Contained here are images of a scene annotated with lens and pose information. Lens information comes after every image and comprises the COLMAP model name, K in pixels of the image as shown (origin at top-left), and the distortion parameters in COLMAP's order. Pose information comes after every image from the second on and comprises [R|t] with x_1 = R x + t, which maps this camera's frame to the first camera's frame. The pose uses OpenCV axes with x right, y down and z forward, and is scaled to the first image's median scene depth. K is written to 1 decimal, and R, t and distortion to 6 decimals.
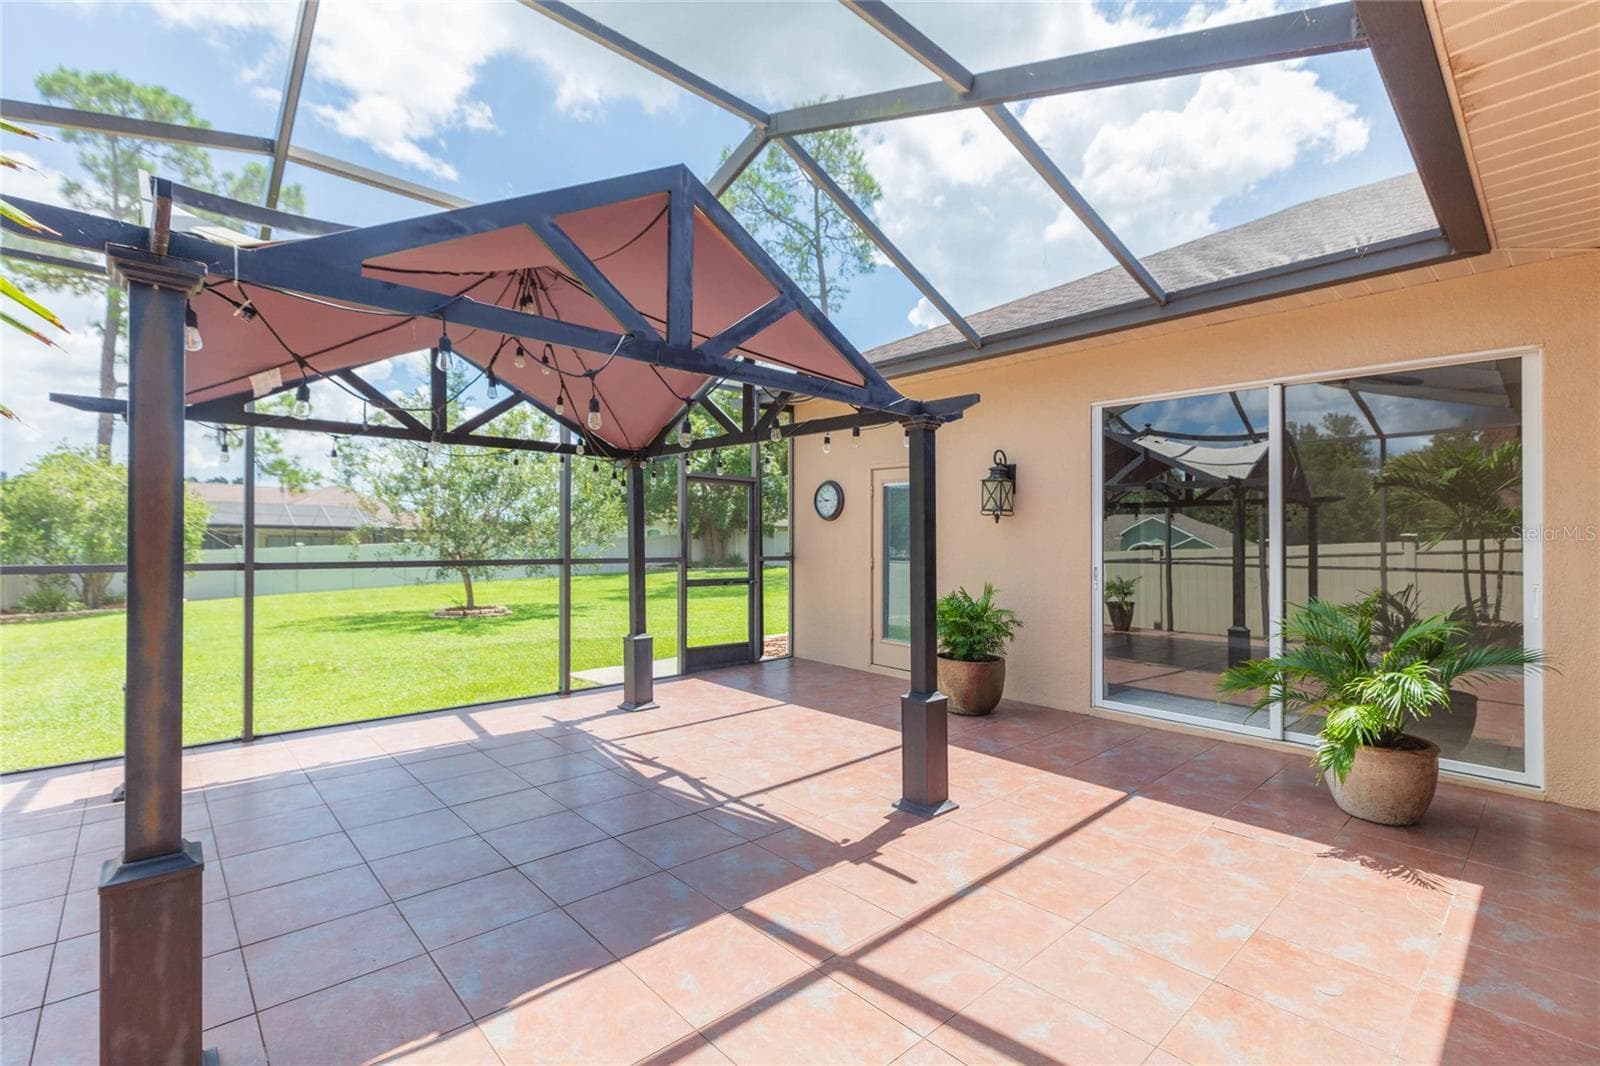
lens RADIAL K [[723.0, 0, 822.2], [0, 723.0, 537.9], [0, 0, 1]] dist [0.003055, 0.000096]
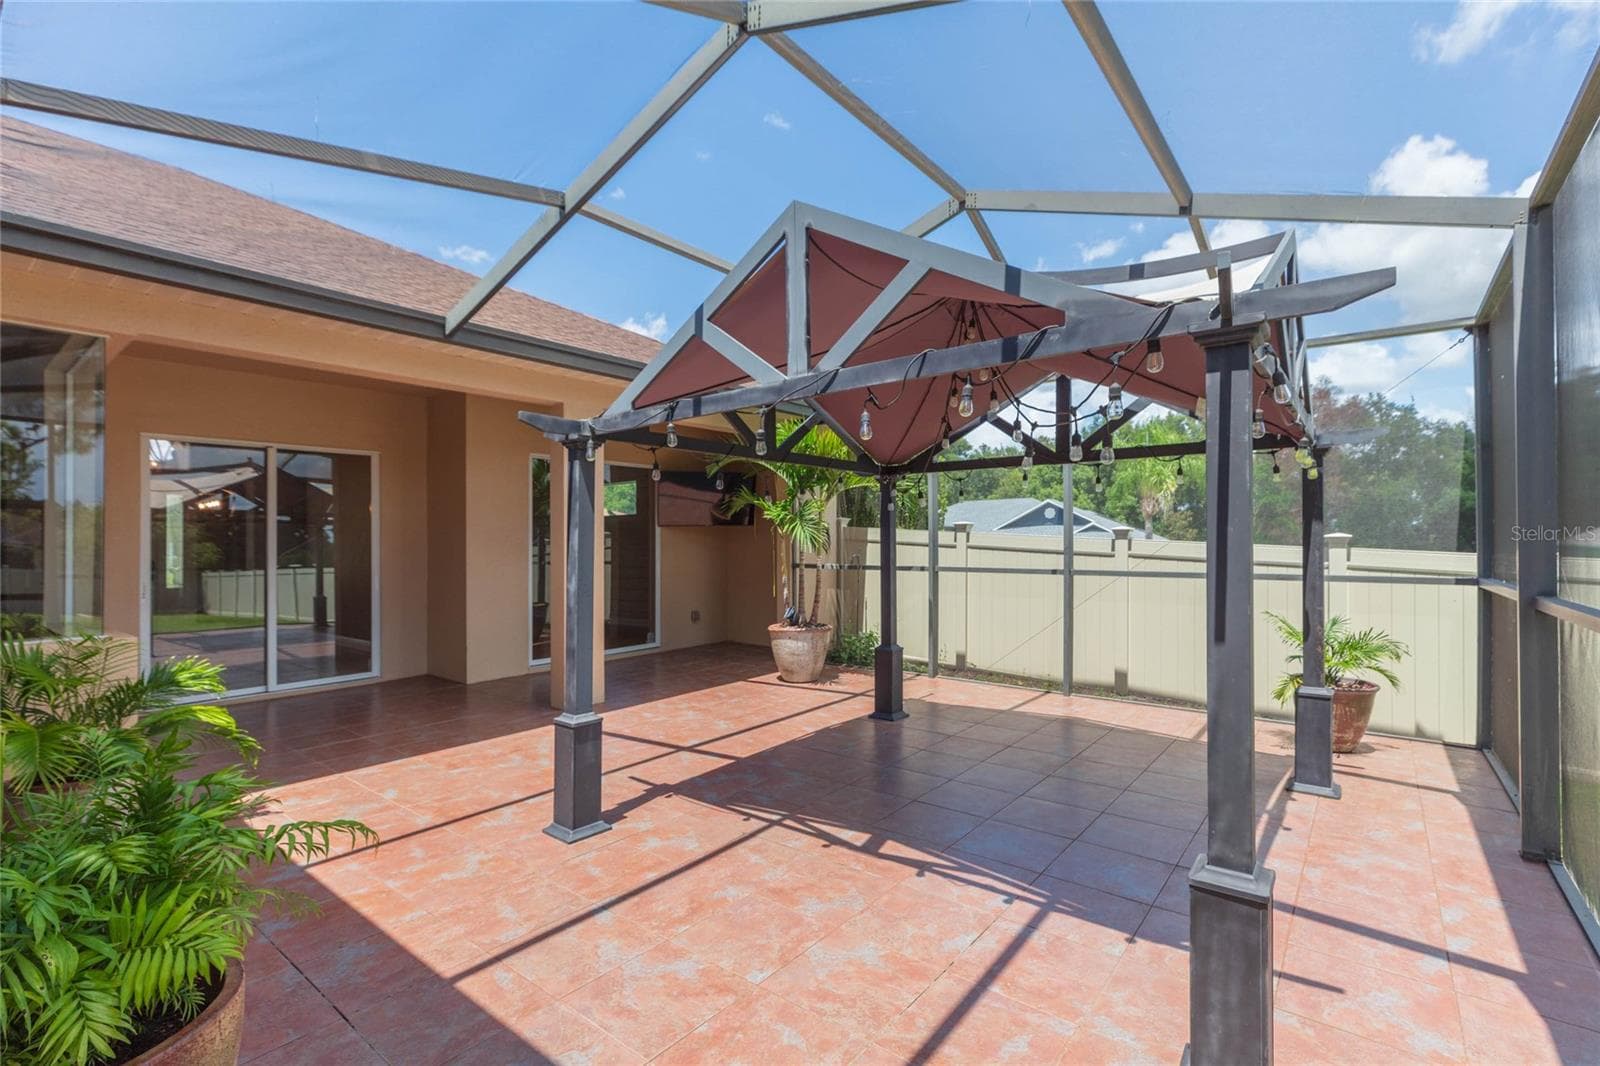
lens RADIAL K [[723.0, 0, 822.2], [0, 723.0, 537.9], [0, 0, 1]] dist [0.003055, 0.000096]
pose [[-0.989168, -0.003689, -0.146742, -0.037877], [-0.001470, 0.999883, -0.015228, -0.010407], [0.146781, -0.014847, -0.989058, 1.921342]]
